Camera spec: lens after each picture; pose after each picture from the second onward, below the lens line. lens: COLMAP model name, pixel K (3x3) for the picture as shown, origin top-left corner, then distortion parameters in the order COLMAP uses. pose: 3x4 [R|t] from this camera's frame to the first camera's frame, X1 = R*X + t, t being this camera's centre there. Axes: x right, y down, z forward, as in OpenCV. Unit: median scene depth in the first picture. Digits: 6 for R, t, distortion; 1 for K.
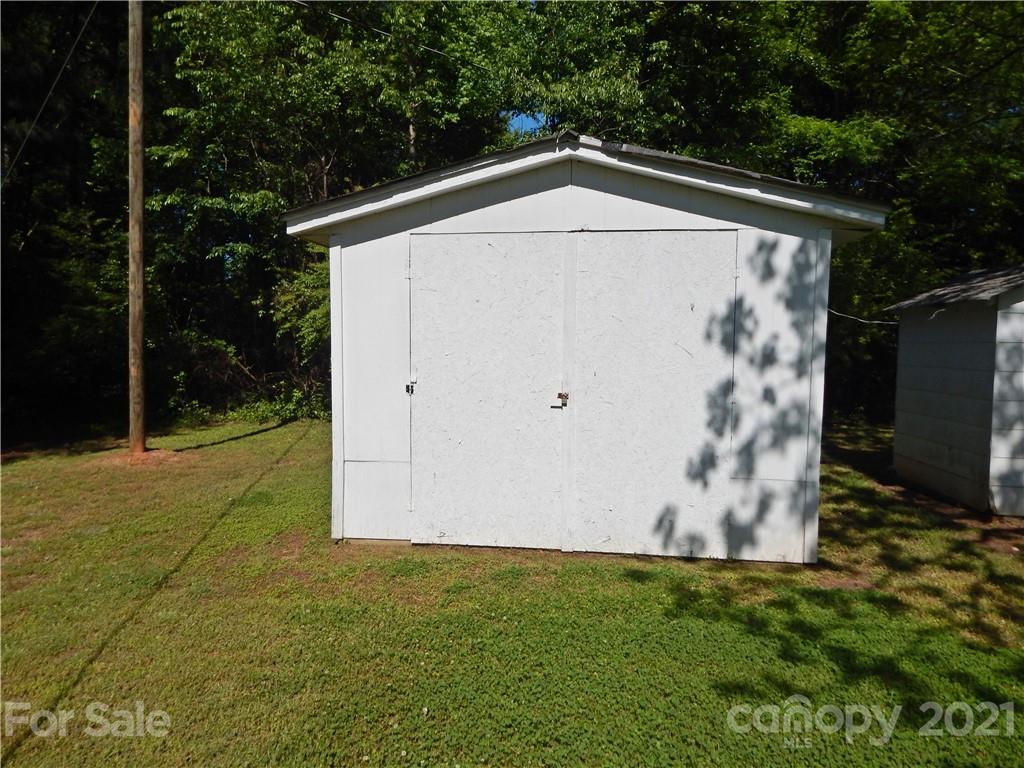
lens RADIAL K [[647.3, 0, 507.4], [0, 647.3, 371.0], [0, 0, 1]] dist [0.038695, 0.001034]
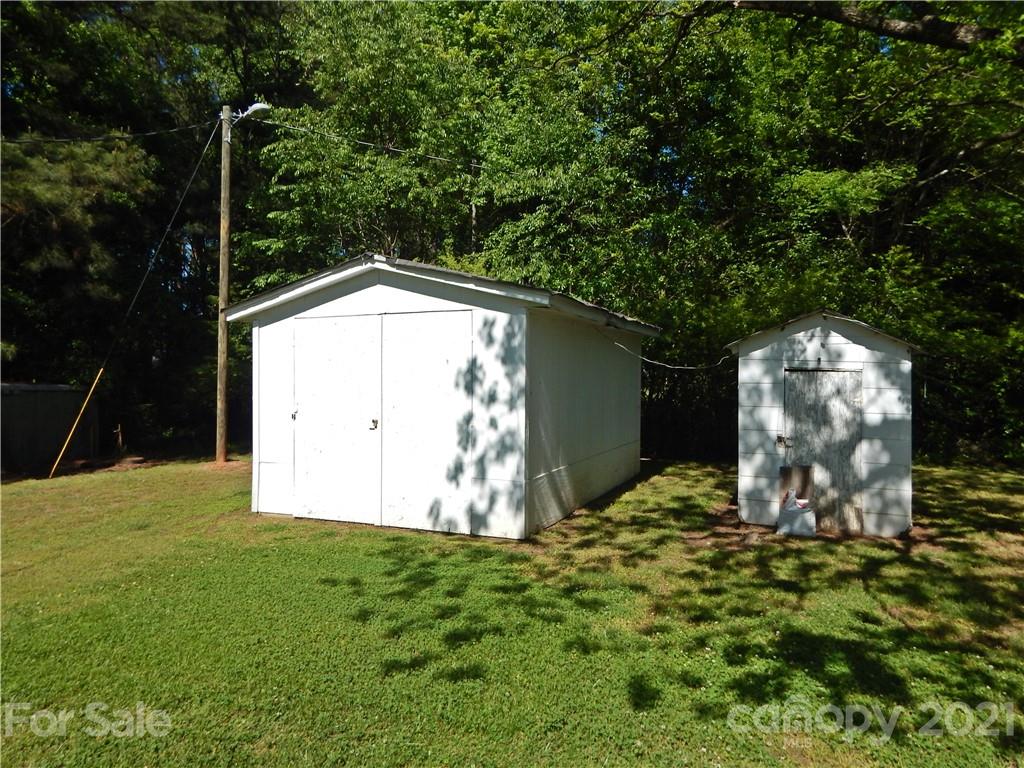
lens RADIAL K [[689.8, 0, 512.0], [0, 689.8, 384.0], [0, 0, 1]] dist [0.005036, -0.002689]
pose [[0.955425, -0.006258, -0.295168, 0.889625], [-0.001538, 0.999656, -0.026172, -0.011117], [0.295230, 0.025459, 0.955087, -0.455150]]
